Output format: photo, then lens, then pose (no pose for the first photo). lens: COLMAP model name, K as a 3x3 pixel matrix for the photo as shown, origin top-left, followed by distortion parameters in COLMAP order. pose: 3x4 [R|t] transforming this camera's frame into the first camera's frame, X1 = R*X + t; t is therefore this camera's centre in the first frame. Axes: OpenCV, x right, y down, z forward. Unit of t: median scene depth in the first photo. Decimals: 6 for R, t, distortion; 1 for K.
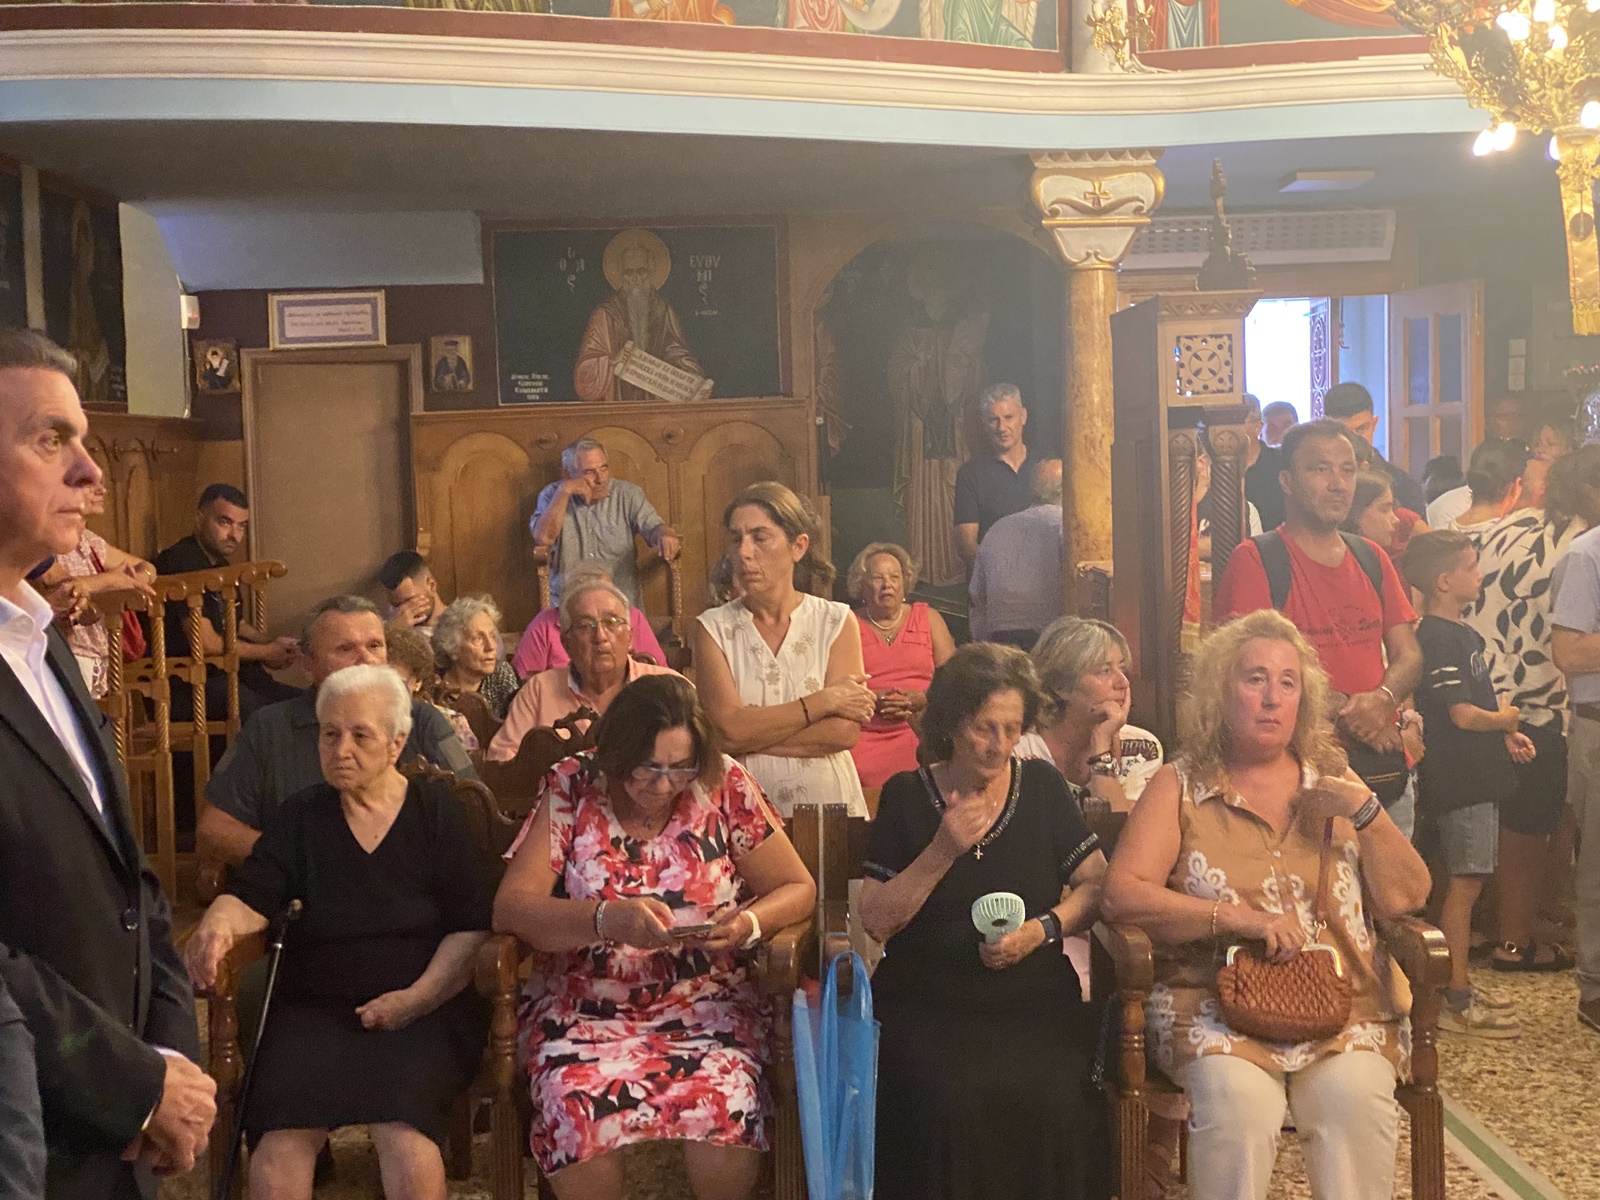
lens RADIAL K [[2472.7, 0, 800.7], [0, 2472.7, 601.4], [0, 0, 1]] dist [-0.059998, 0.000000]
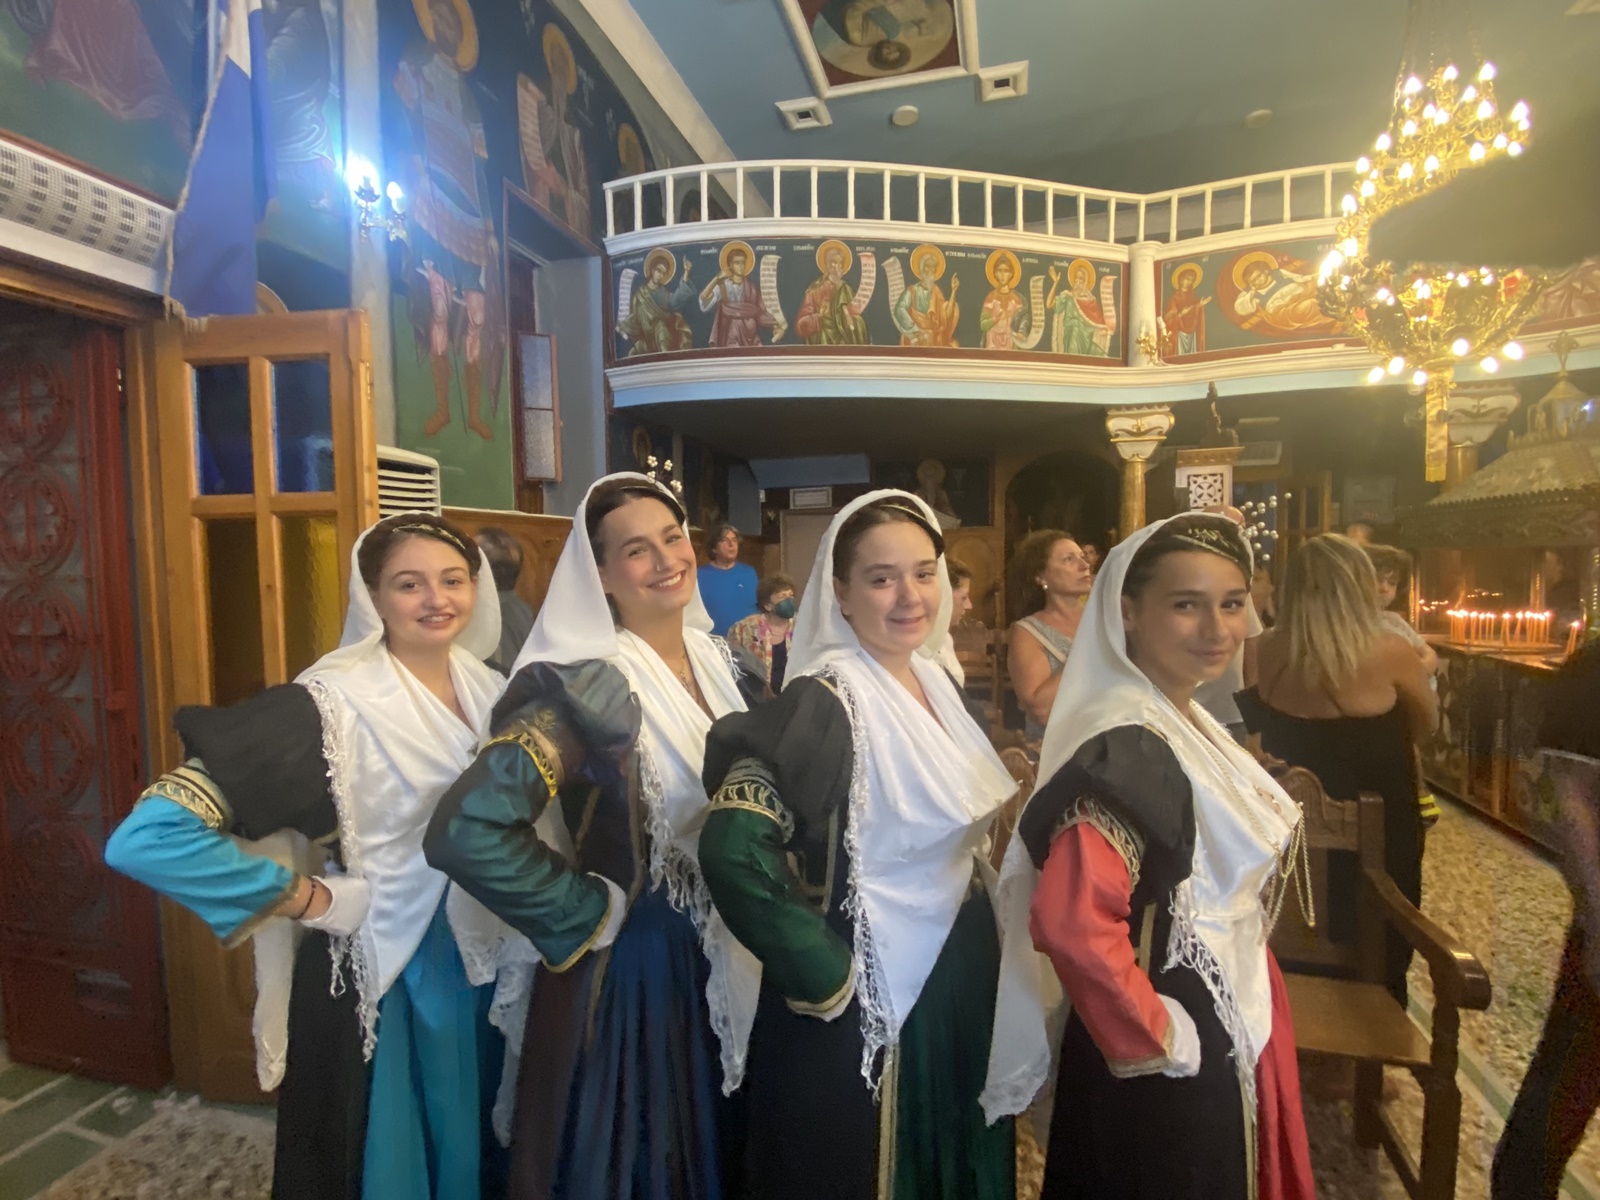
lens RADIAL K [[709.8, 0, 787.2], [0, 709.8, 599.4], [0, 0, 1]] dist [-0.005371, -0.001457]
pose [[0.946964, 0.020169, -0.320707, 0.030879], [-0.021862, 0.999760, -0.001680, -0.005517], [0.320596, 0.008603, 0.947177, 0.318547]]
